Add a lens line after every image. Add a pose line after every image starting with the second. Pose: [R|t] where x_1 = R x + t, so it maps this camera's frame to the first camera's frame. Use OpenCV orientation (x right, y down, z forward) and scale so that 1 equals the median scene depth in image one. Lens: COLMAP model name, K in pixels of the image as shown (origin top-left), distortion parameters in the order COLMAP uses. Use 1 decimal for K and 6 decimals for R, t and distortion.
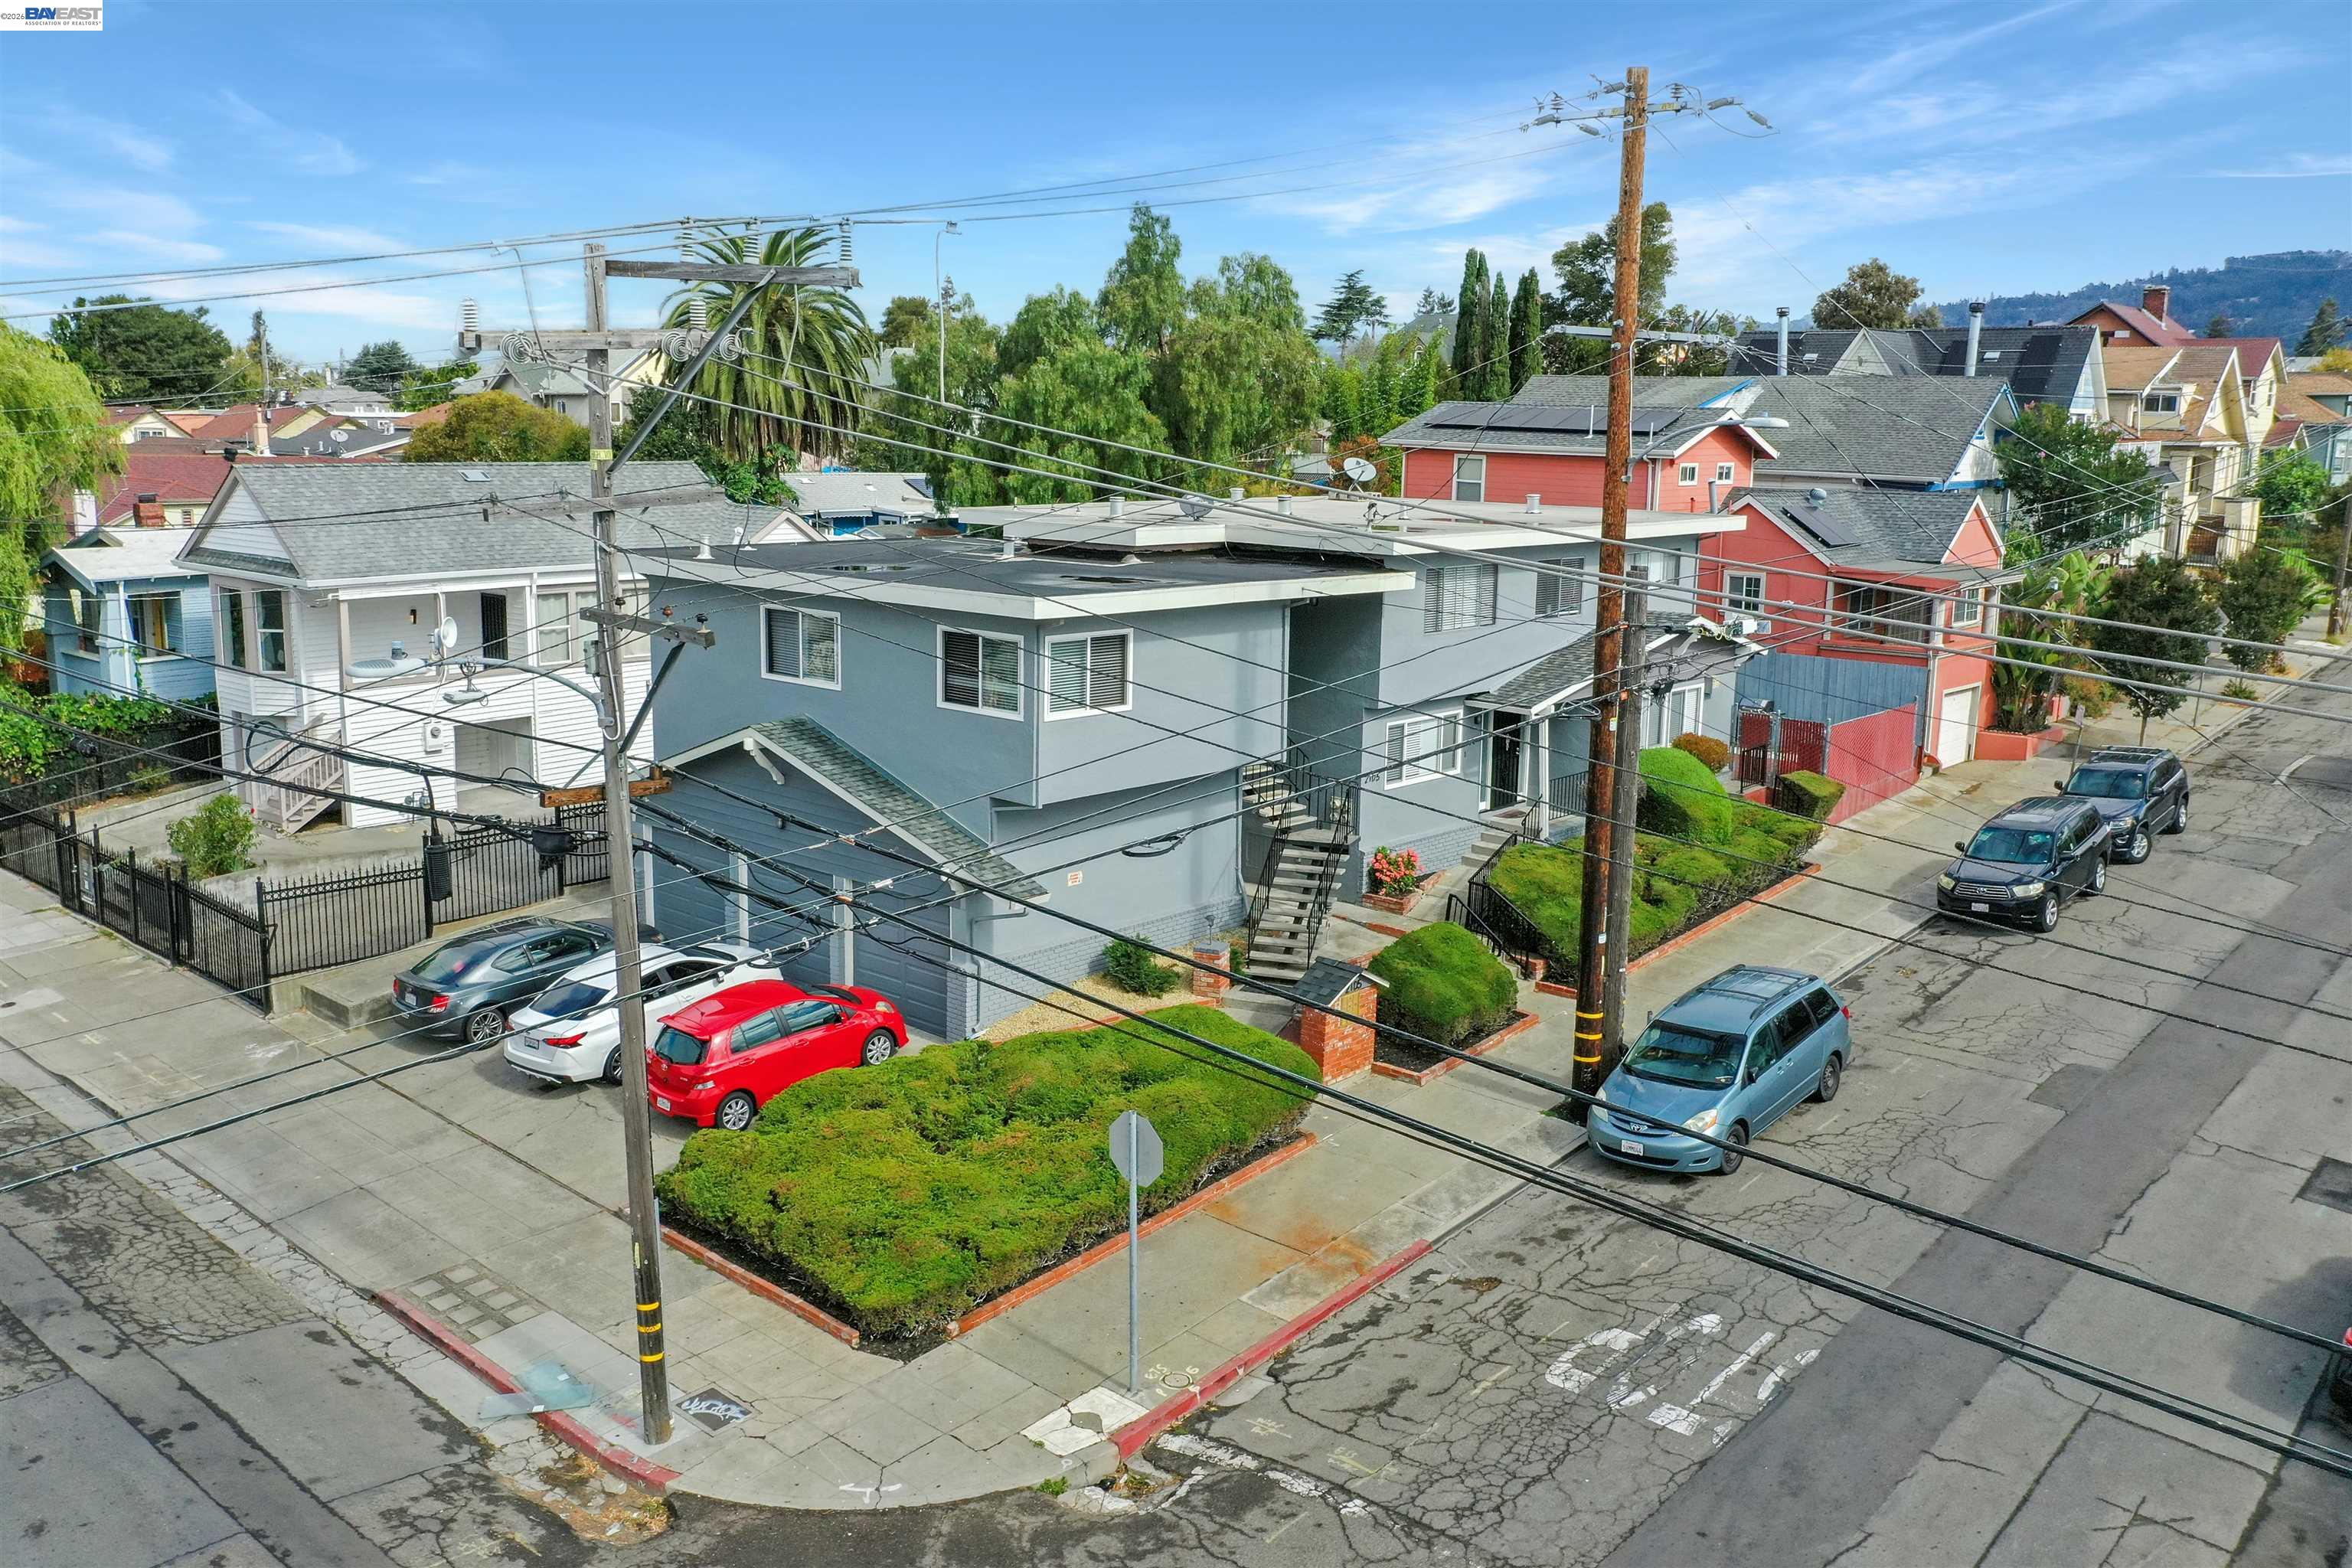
lens RADIAL K [[1921.2, 0, 1218.6], [0, 1921.2, 783.0], [0, 0, 1]] dist [-0.014657, -0.005953]
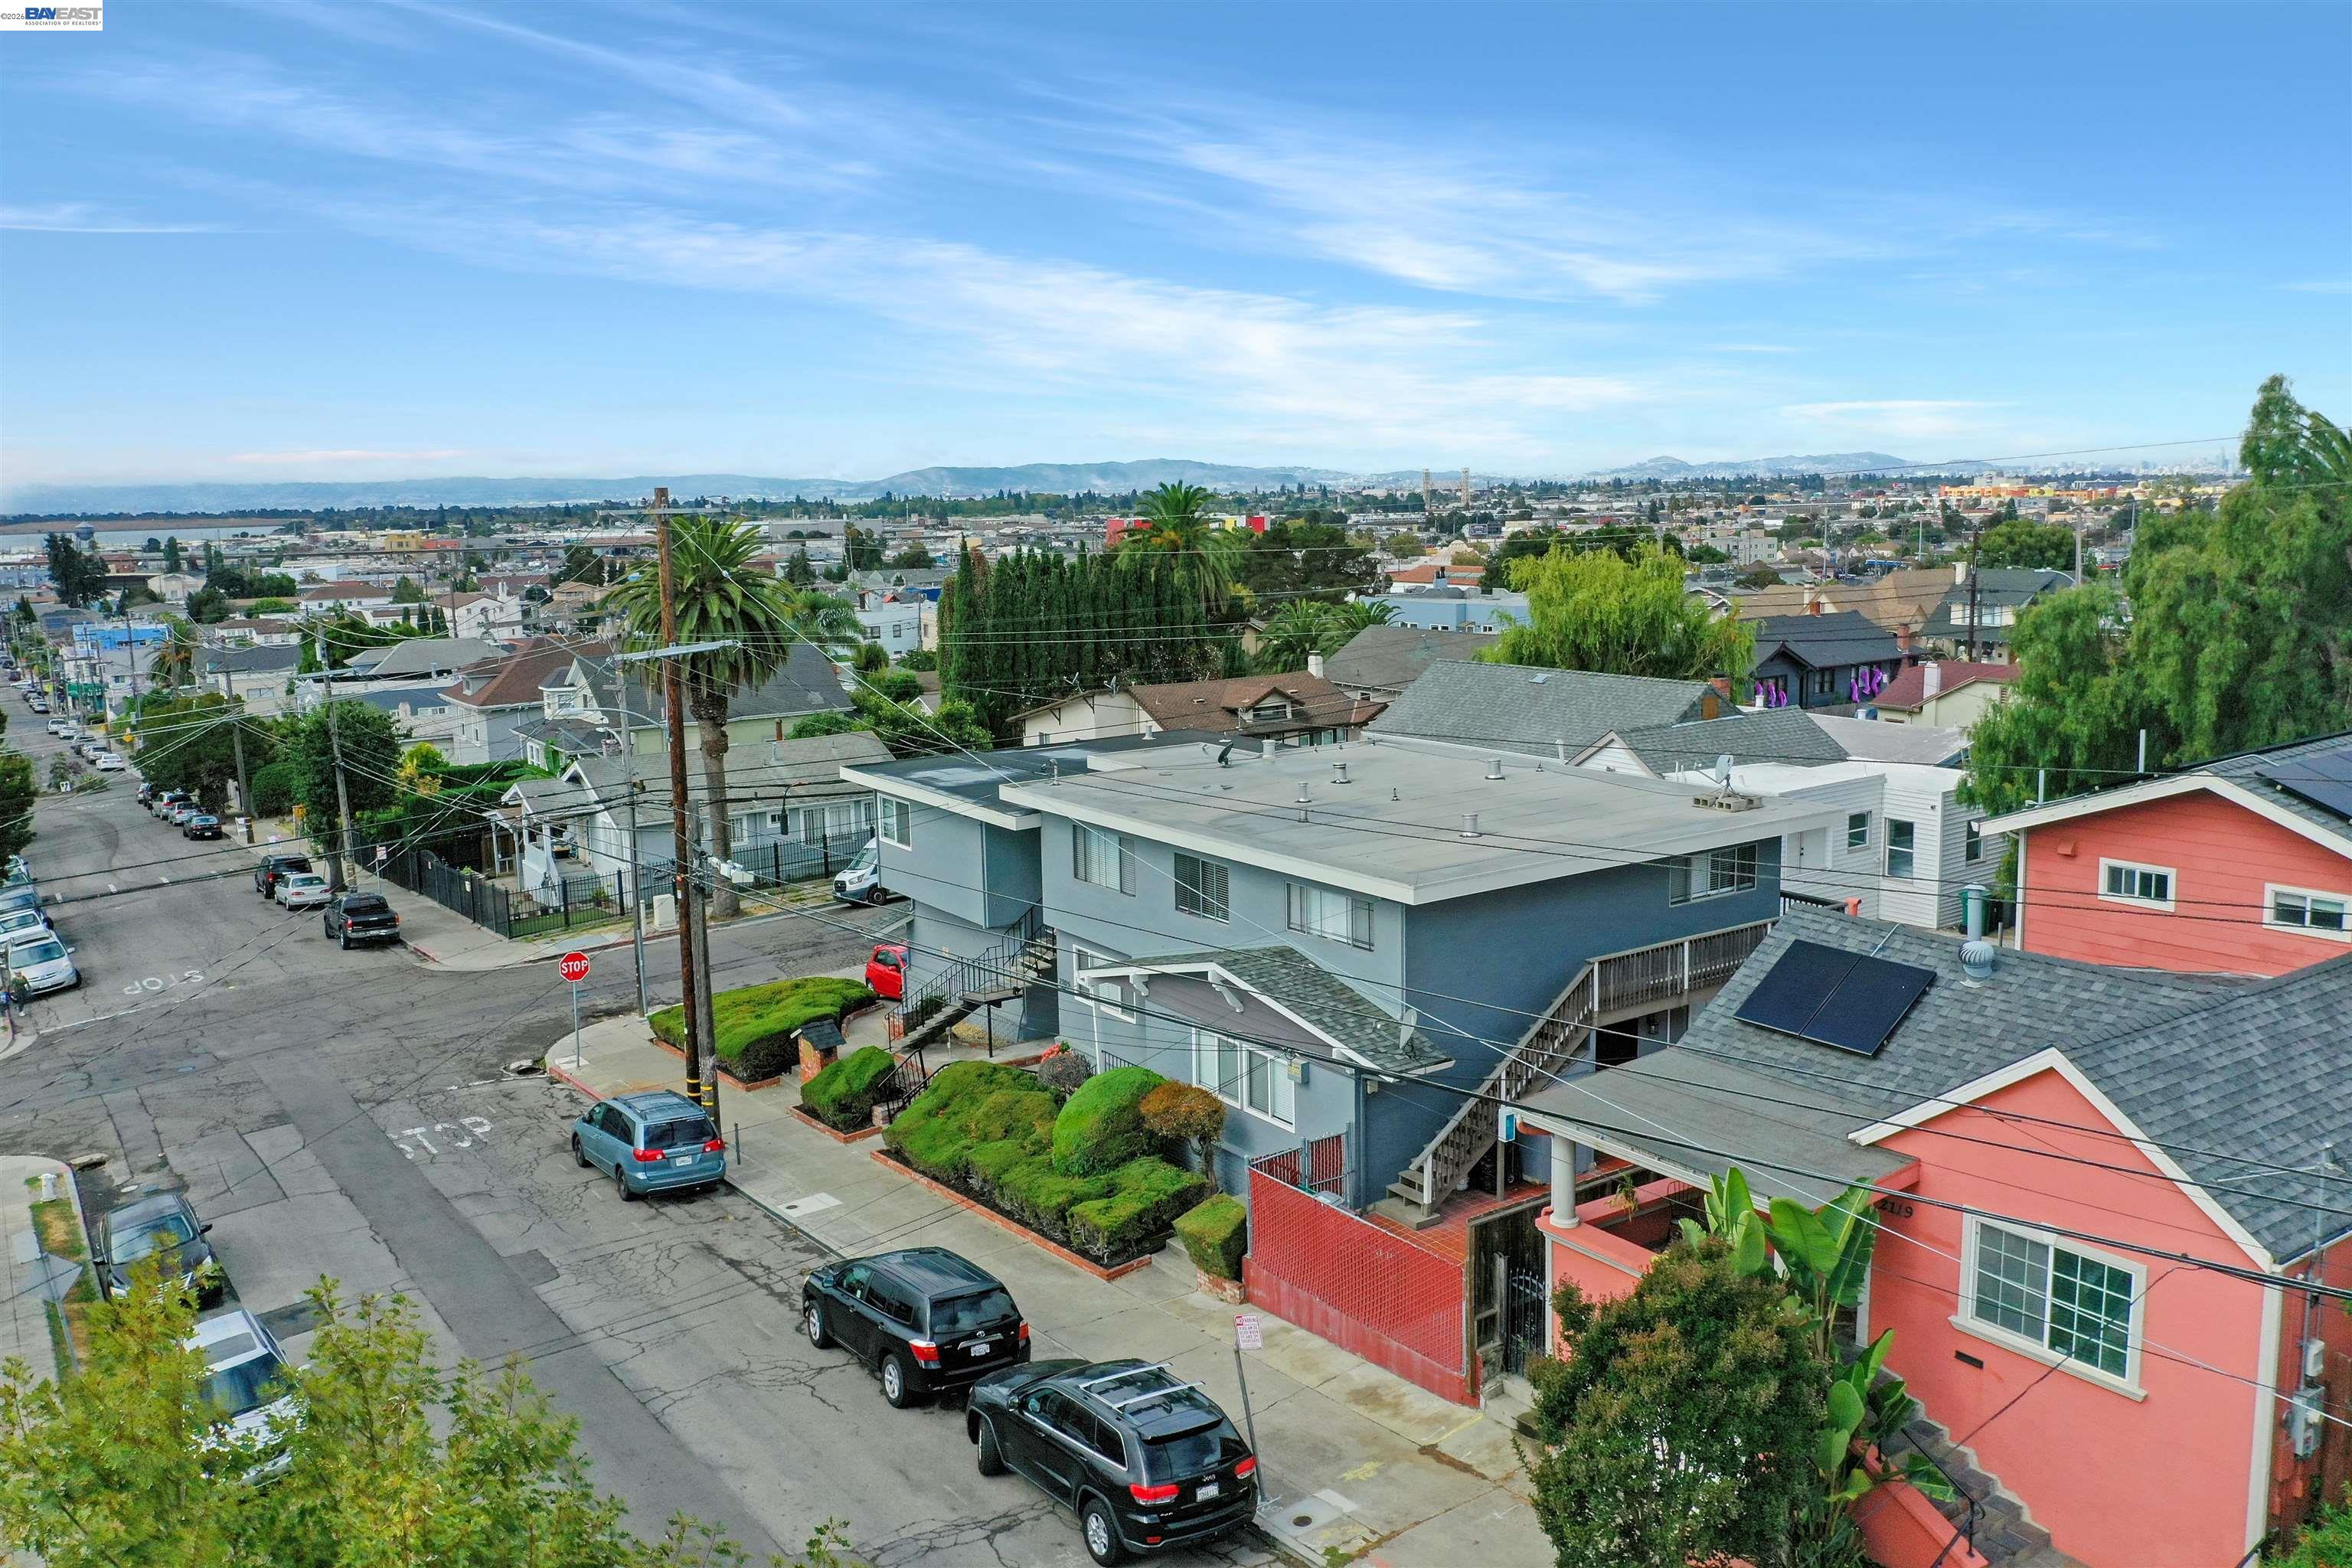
lens RADIAL K [[1857.1, 0, 1176.0], [0, 1857.1, 784.0], [0, 0, 1]] dist [-0.009950, -0.001535]
pose [[-0.262174, 0.139811, -0.954839, 1.352691], [-0.165087, 0.968366, 0.187120, -0.413774], [0.950795, 0.206690, -0.230799, 1.512103]]
